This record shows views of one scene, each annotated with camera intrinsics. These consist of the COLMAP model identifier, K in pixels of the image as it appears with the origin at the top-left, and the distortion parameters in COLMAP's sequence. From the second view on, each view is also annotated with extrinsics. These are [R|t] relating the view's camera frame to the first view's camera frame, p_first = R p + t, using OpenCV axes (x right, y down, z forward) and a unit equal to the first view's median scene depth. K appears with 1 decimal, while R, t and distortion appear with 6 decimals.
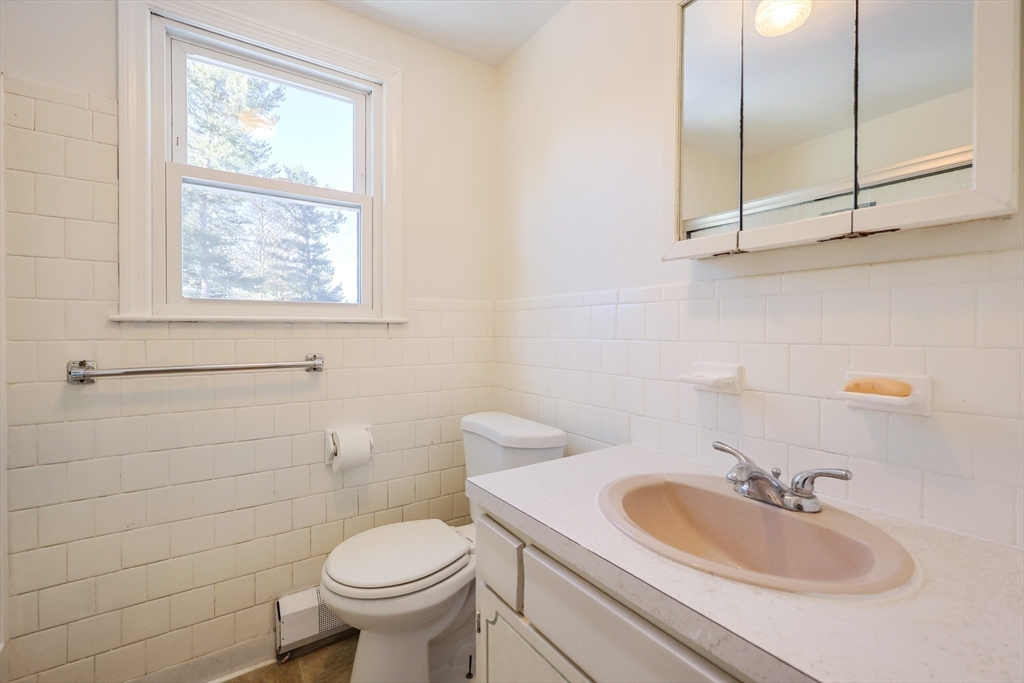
lens RADIAL K [[445.8, 0, 515.9], [0, 445.8, 342.2], [0, 0, 1]] dist [-0.000296, -0.000054]
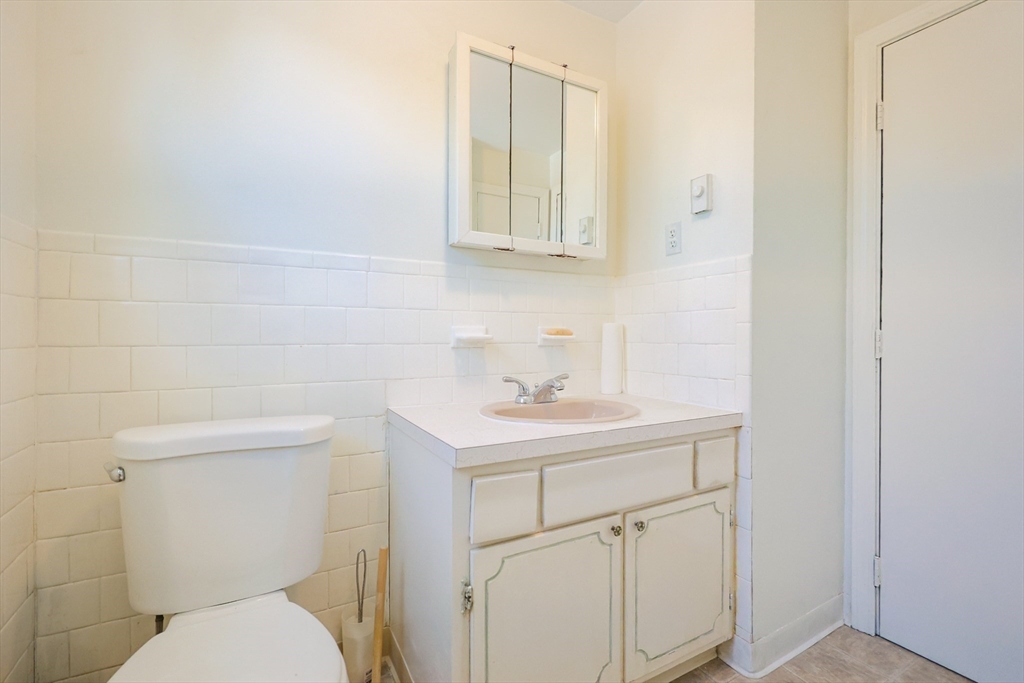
lens RADIAL K [[445.8, 0, 515.9], [0, 445.8, 342.2], [0, 0, 1]] dist [-0.000296, -0.000054]
pose [[0.105874, -0.020143, 0.994175, -0.940225], [0.023434, 0.999568, 0.017756, 0.078834], [-0.994103, 0.021418, 0.106301, 0.758055]]
